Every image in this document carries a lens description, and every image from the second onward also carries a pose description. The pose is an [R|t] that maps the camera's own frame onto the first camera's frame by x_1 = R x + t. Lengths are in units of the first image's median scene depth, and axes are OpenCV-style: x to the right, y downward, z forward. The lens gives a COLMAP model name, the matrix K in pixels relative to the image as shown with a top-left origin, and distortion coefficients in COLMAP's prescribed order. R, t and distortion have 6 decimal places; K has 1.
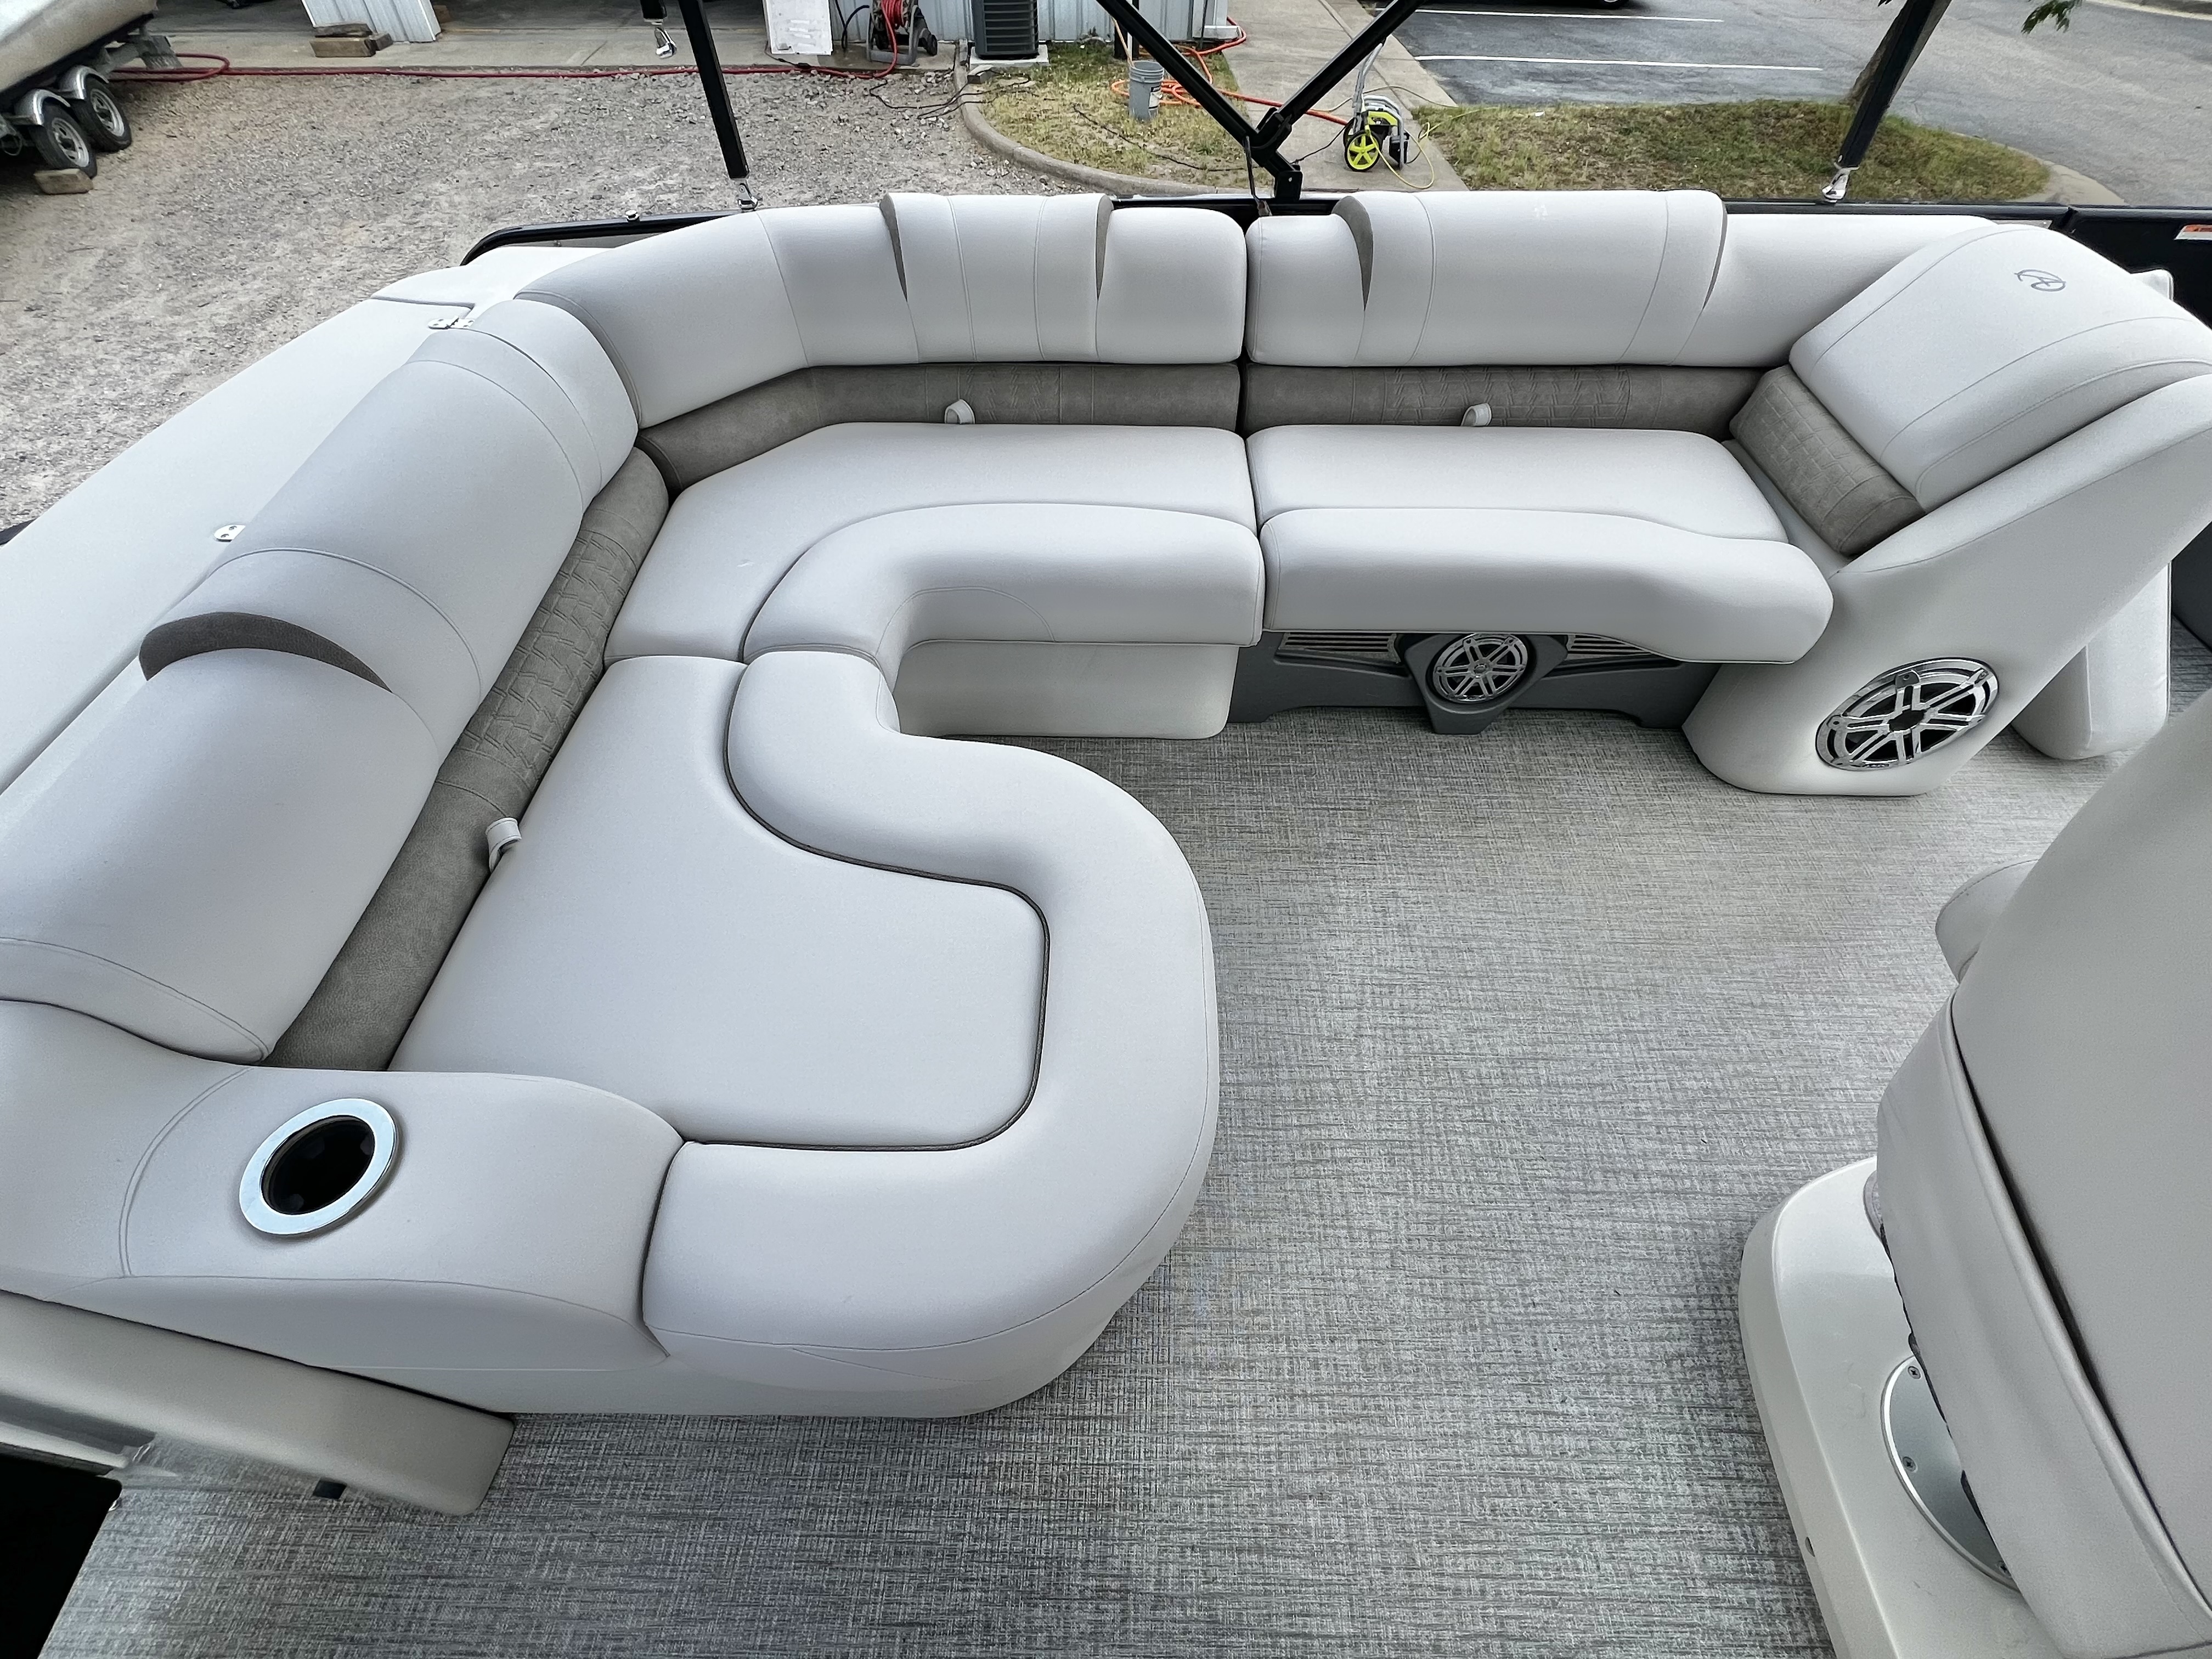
lens RADIAL K [[1008.6, 0, 1096.7], [0, 1008.6, 831.3], [0, 0, 1]] dist [-0.001074, -0.000596]
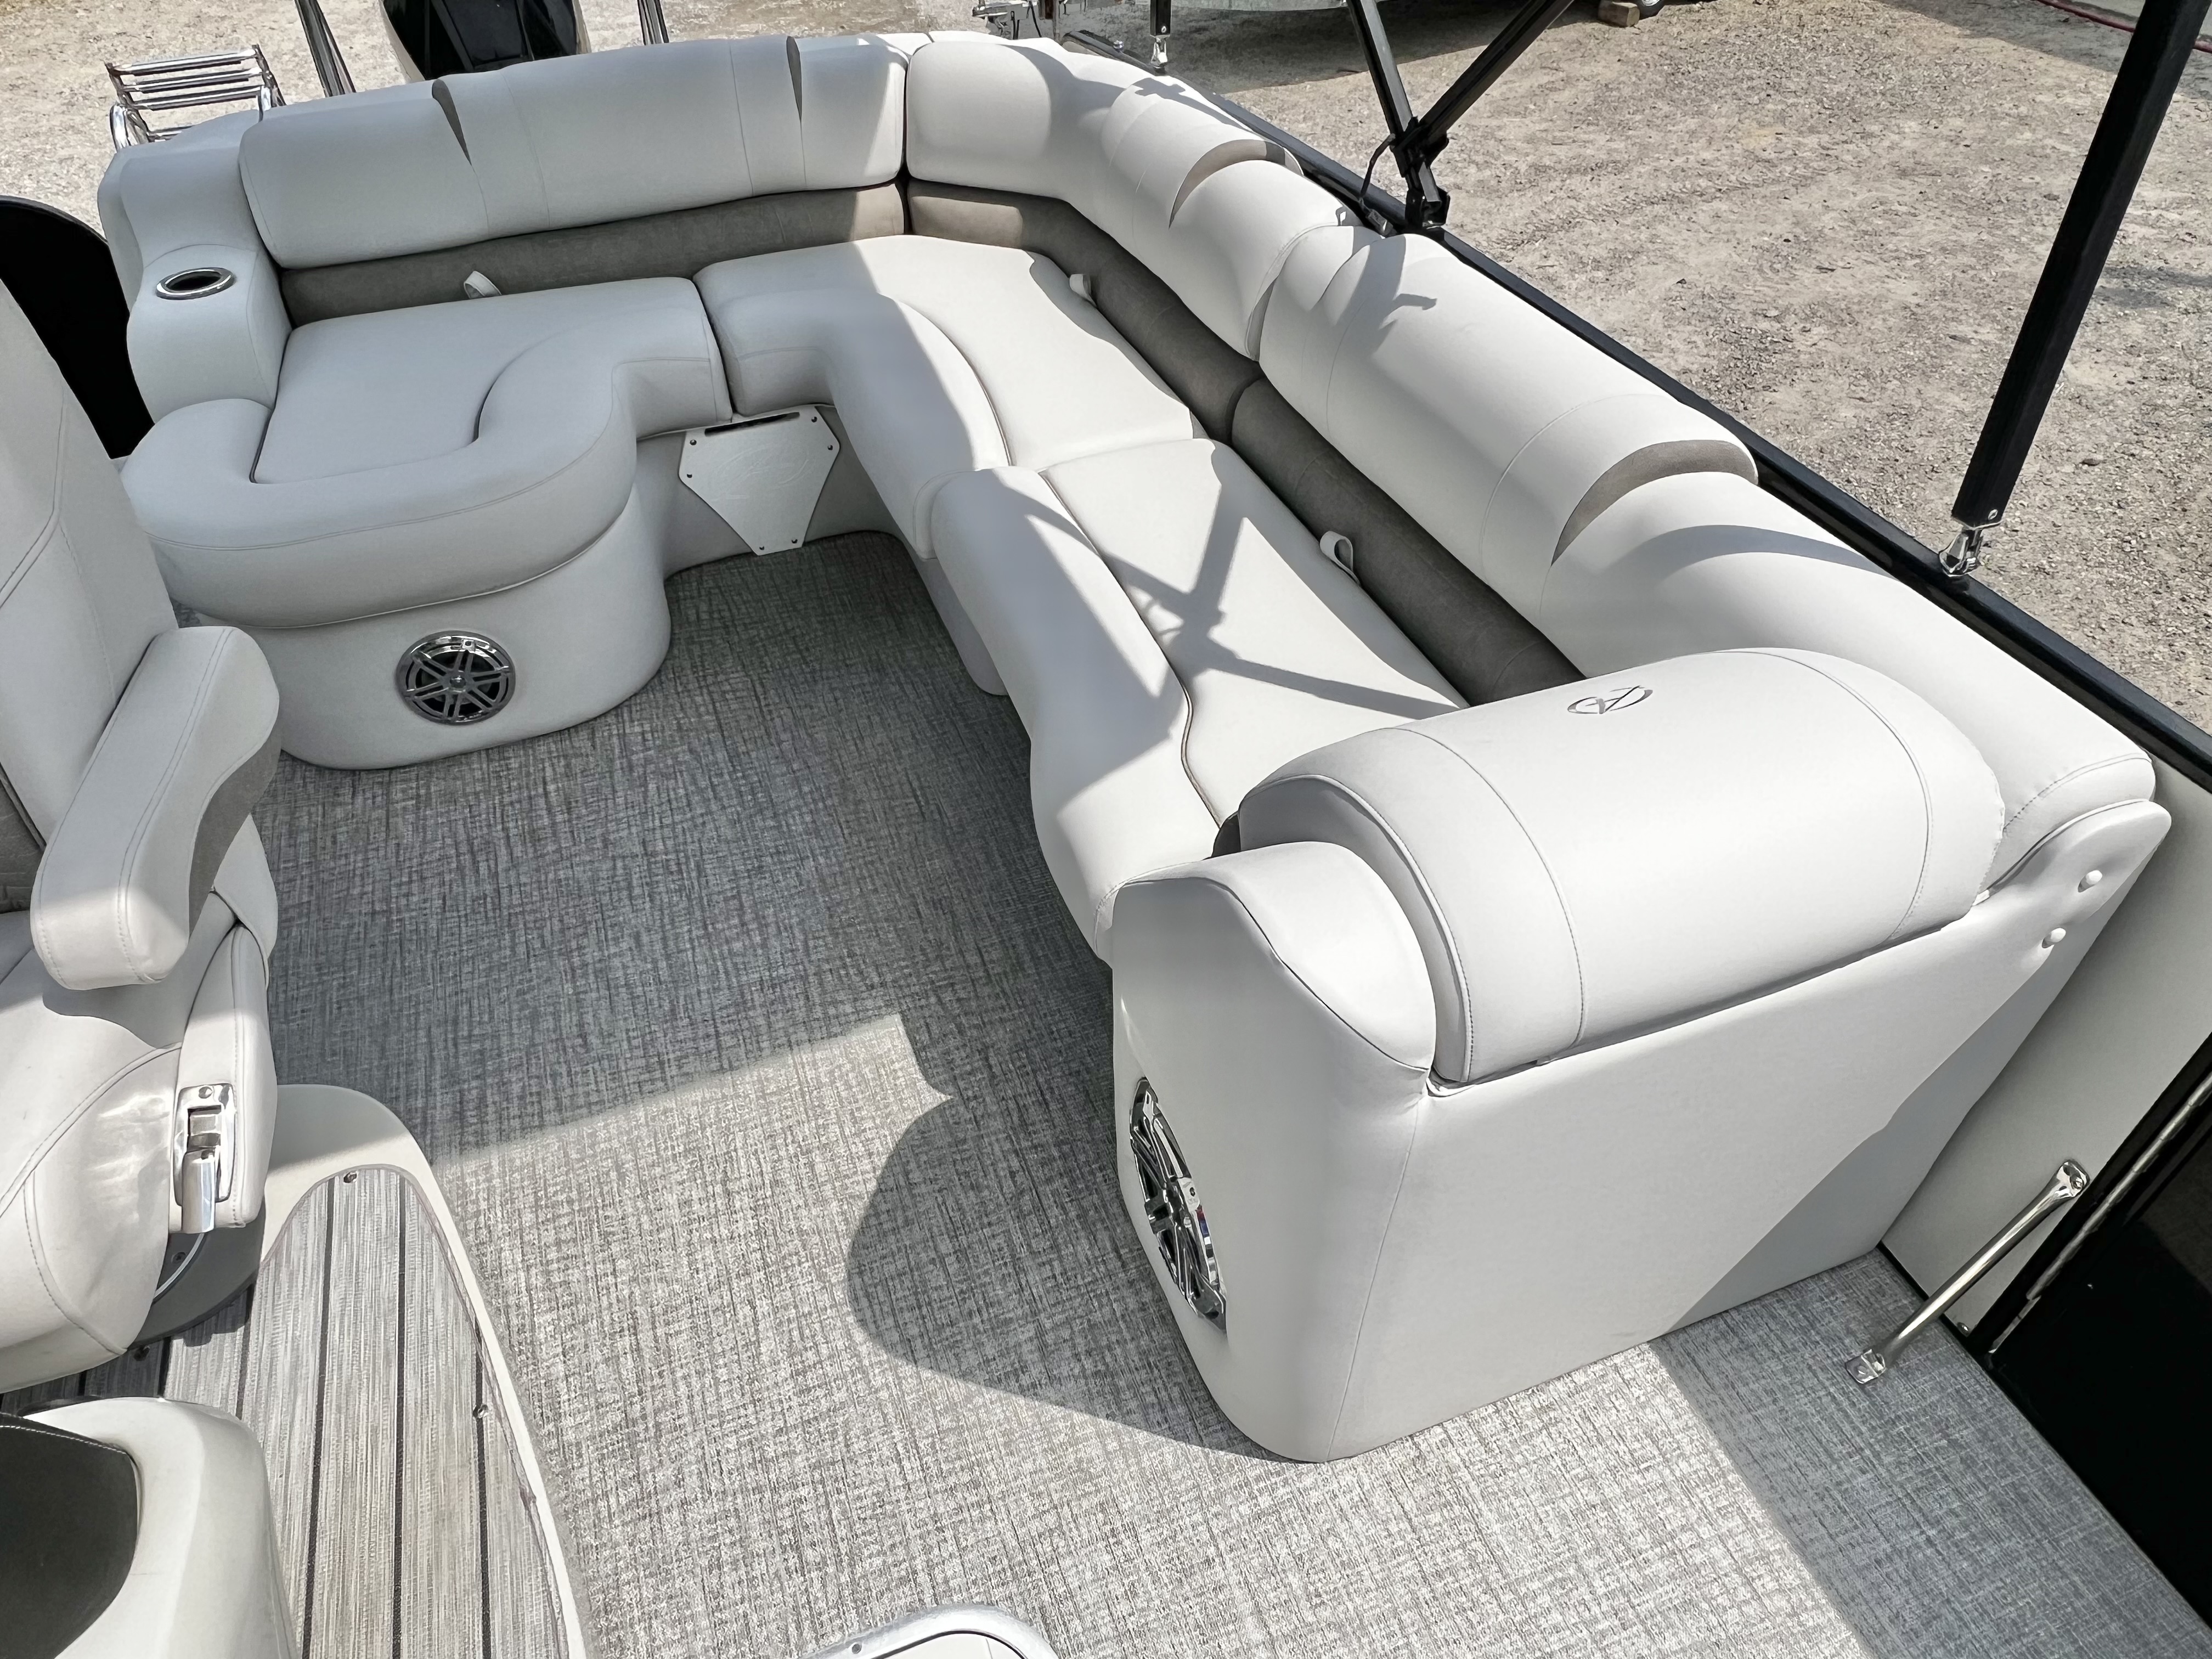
lens RADIAL K [[1437.6, 0, 1102.6], [0, 1437.6, 843.1], [0, 0, 1]] dist [-0.003528, -0.000144]
pose [[0.355005, 0.625636, -0.694659, 1.183462], [-0.700689, 0.669968, 0.245312, -0.412152], [0.618875, 0.399654, 0.676218, 0.290686]]
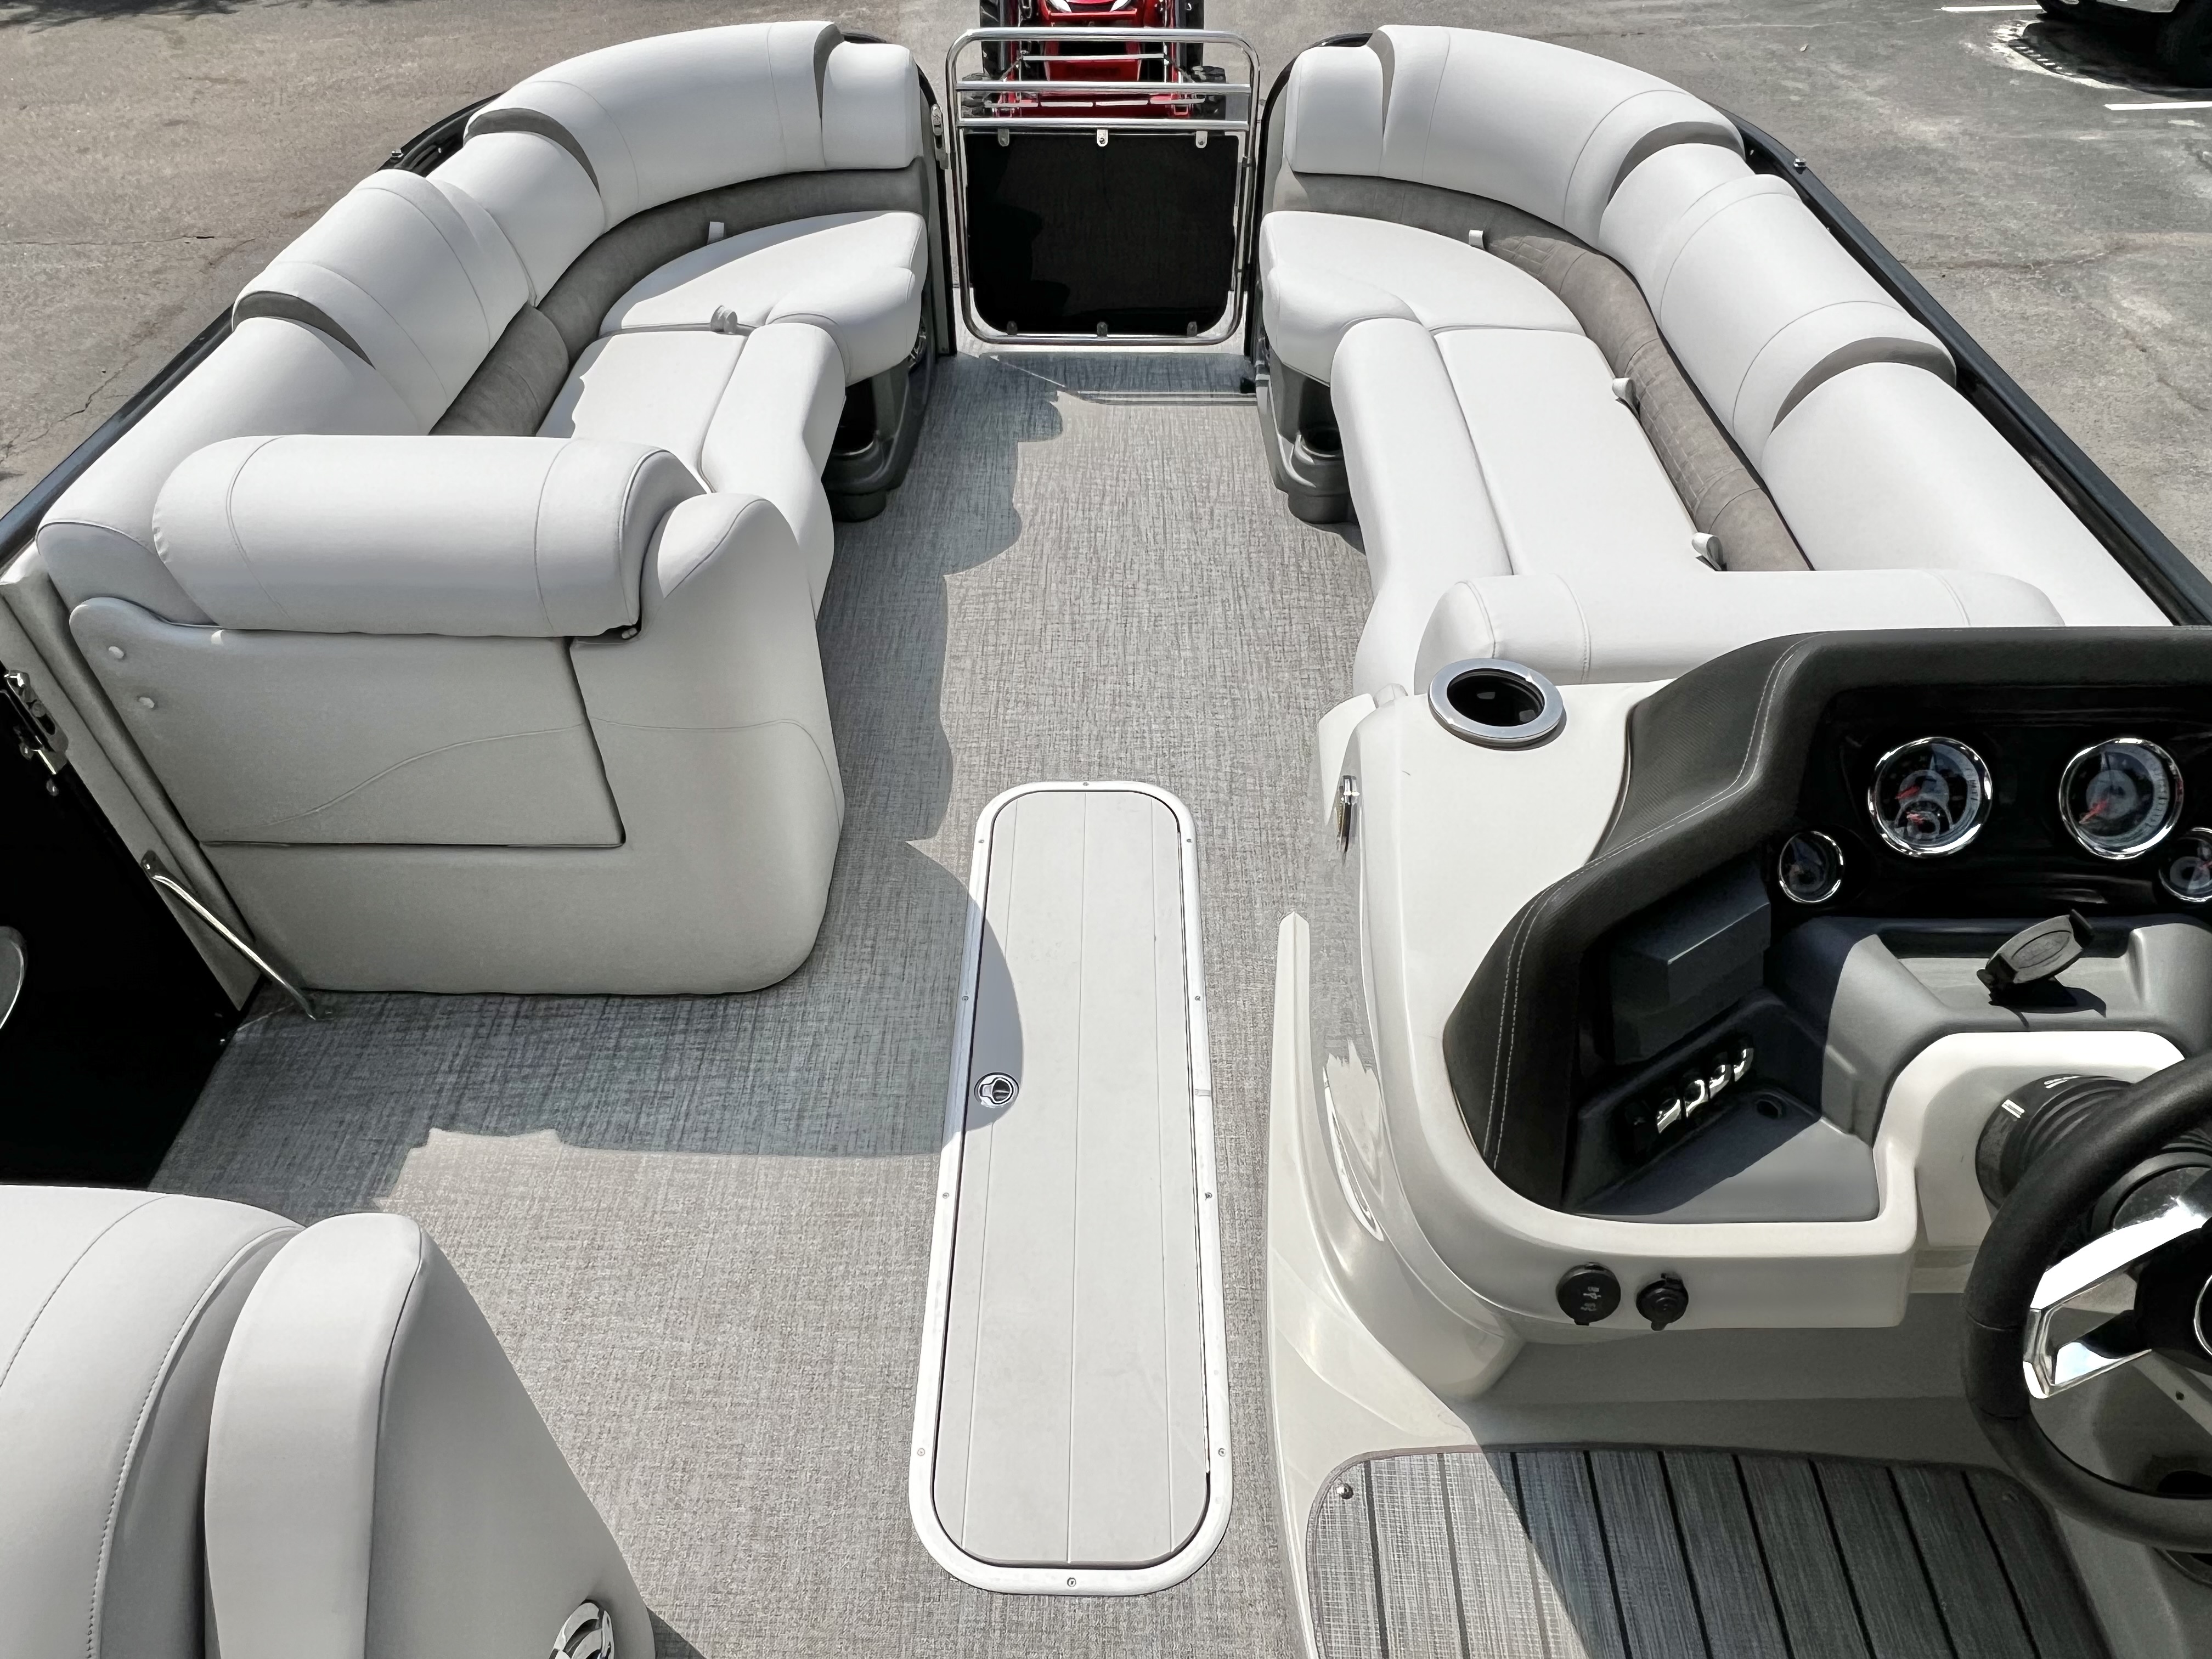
lens RADIAL K [[1423.7, 0, 1098.4], [0, 1423.7, 836.5], [0, 0, 1]] dist [-0.004039, -0.000855]
pose [[0.002033, -0.704506, 0.709695, 0.603100], [0.768319, 0.455352, 0.449822, -0.408596], [-0.640063, 0.544358, 0.542212, 0.198672]]
